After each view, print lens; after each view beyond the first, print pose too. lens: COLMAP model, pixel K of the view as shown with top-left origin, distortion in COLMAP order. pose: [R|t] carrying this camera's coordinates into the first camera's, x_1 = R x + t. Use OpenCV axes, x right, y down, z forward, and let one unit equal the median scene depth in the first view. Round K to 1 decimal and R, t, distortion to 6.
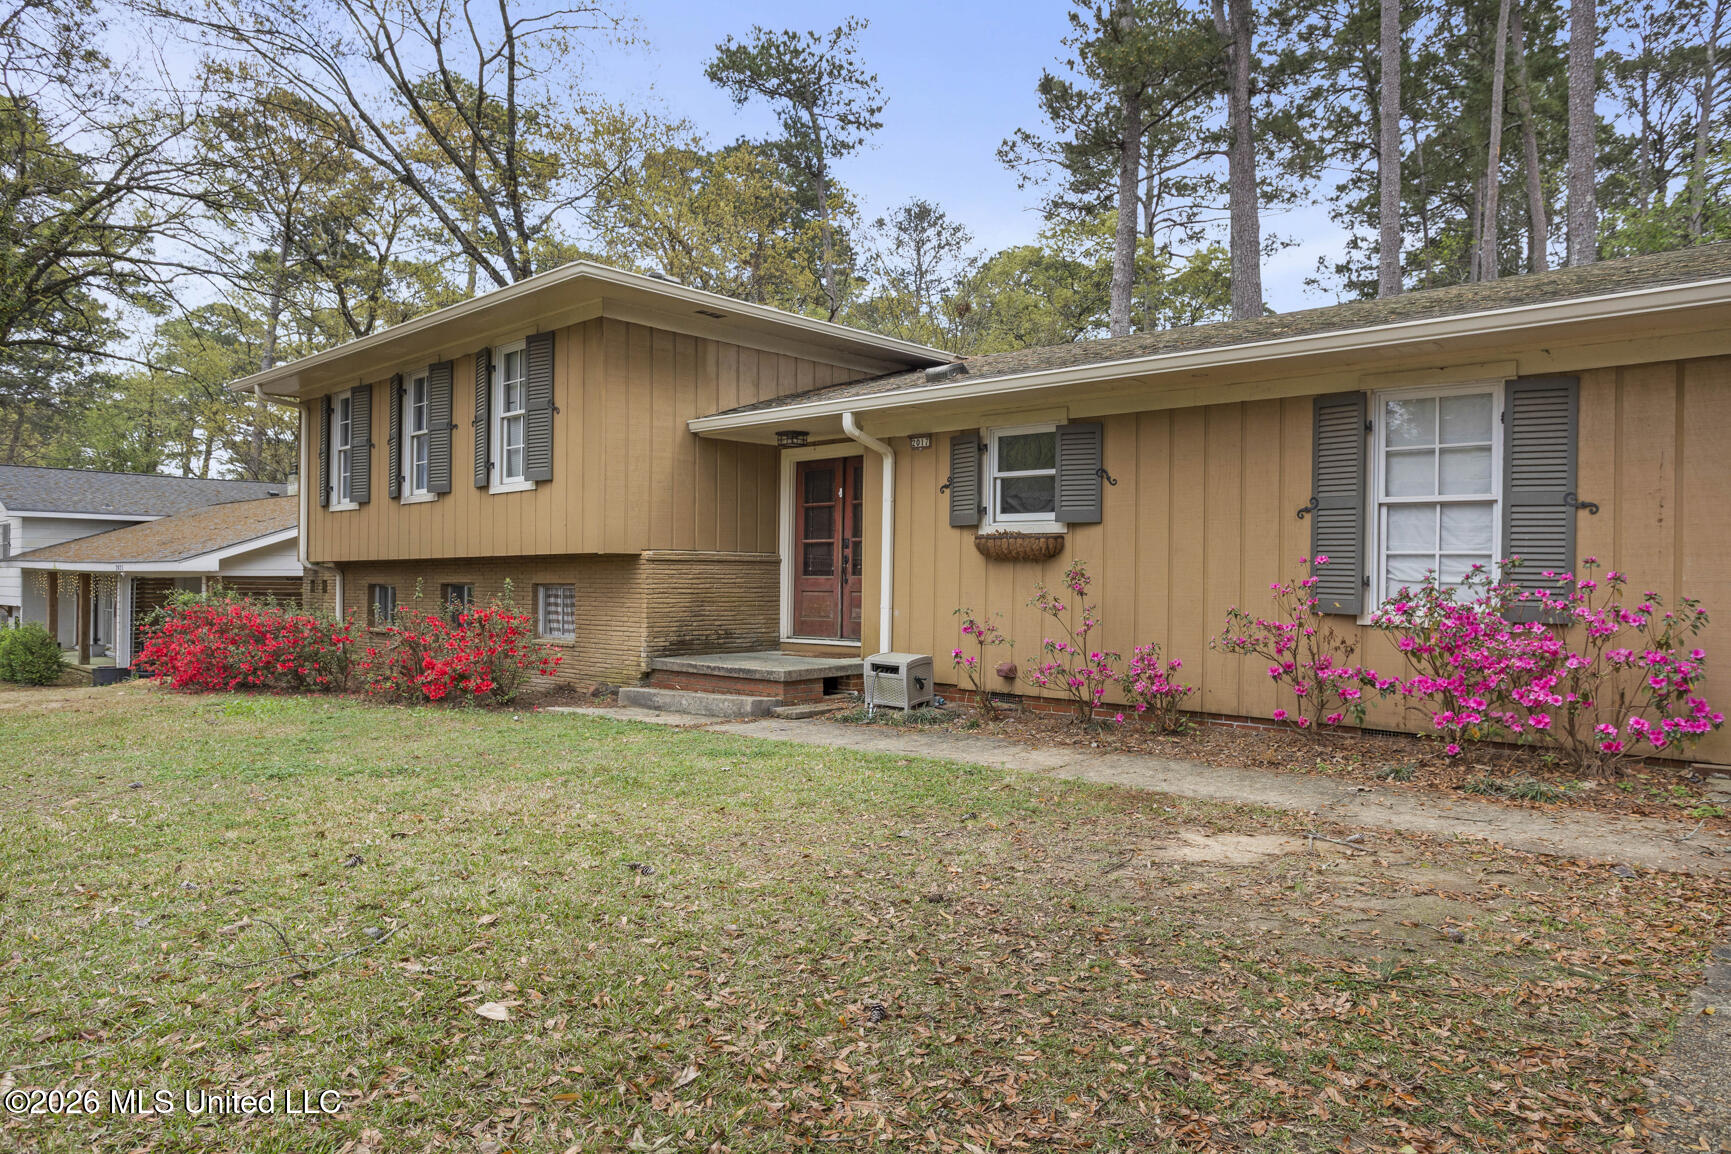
lens RADIAL K [[1091.9, 0, 868.7], [0, 1091.9, 556.6], [0, 0, 1]] dist [-0.035473, -0.000067]
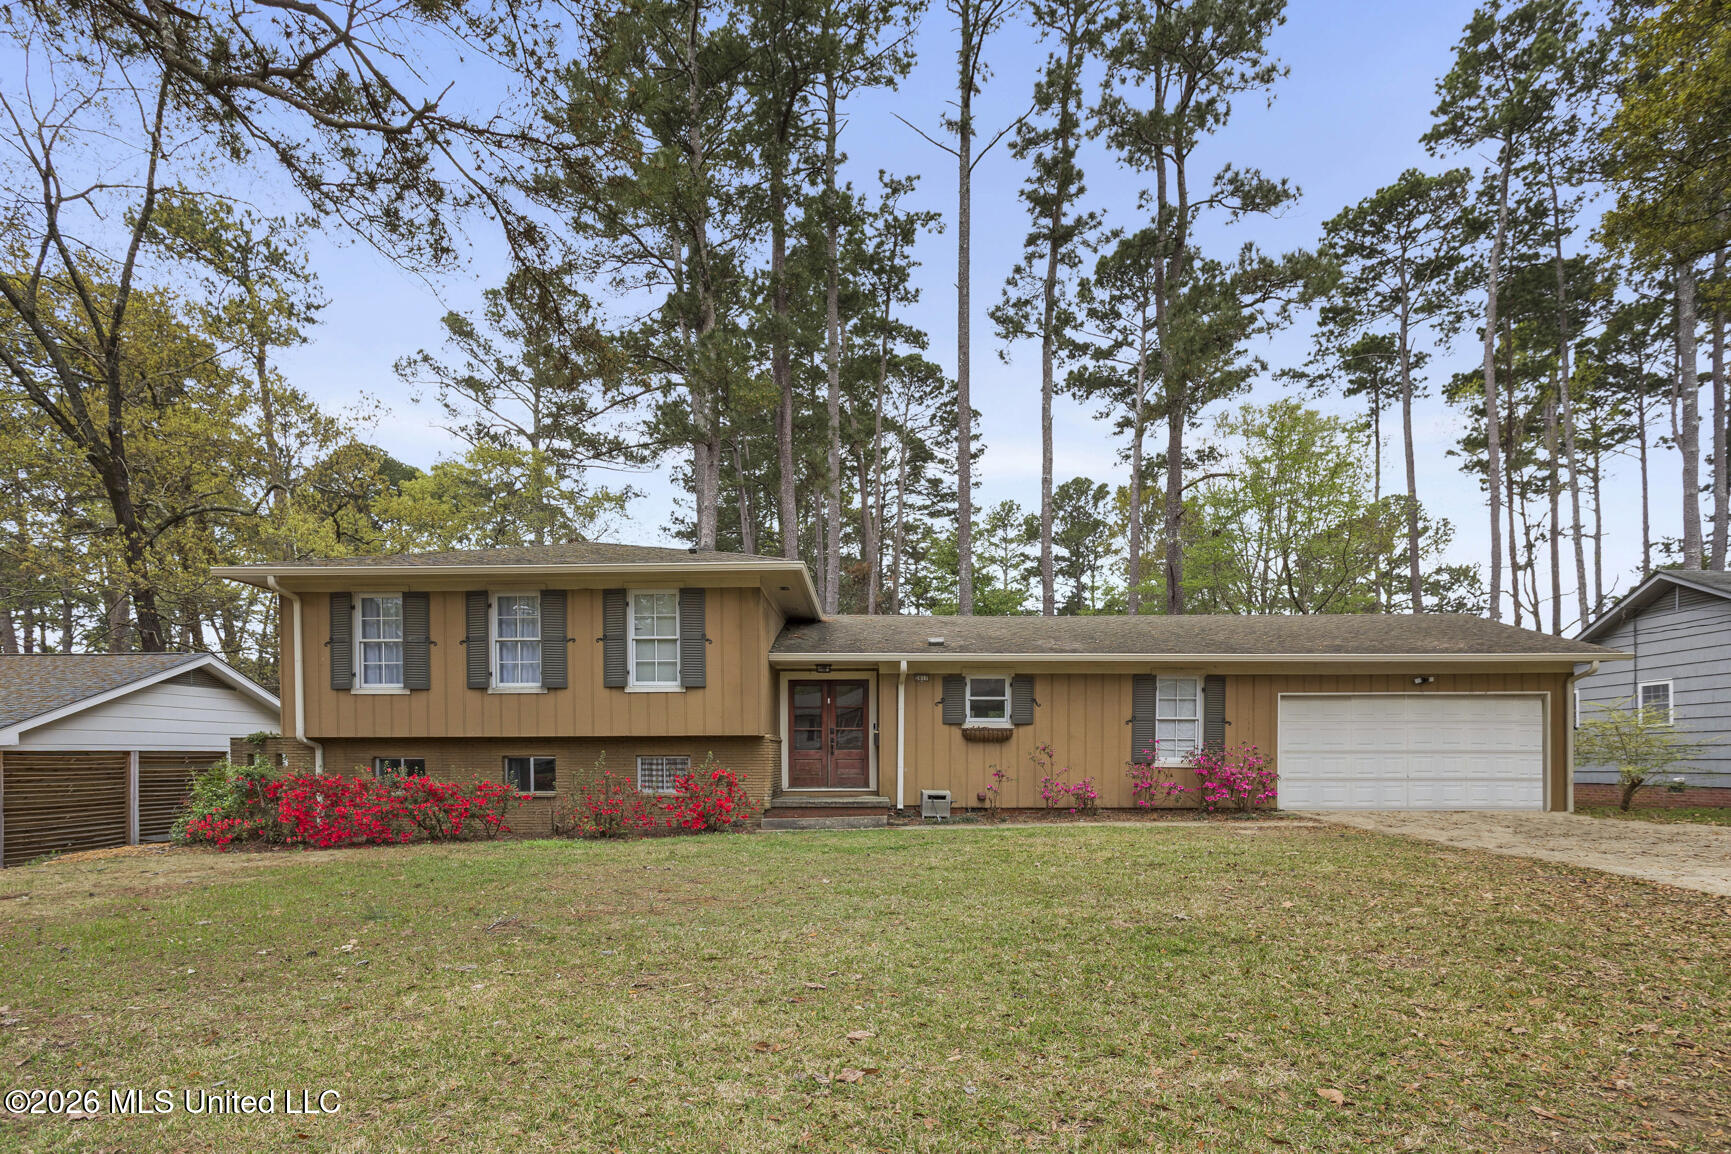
lens RADIAL K [[1022.9, 0, 865.5], [0, 1022.9, 577.0], [0, 0, 1]] dist [-0.002763, -0.000939]
pose [[0.729240, 0.118545, 0.673911, -1.148892], [-0.009319, 0.986508, -0.163448, 0.012781], [-0.684195, 0.112913, 0.720505, -0.225779]]
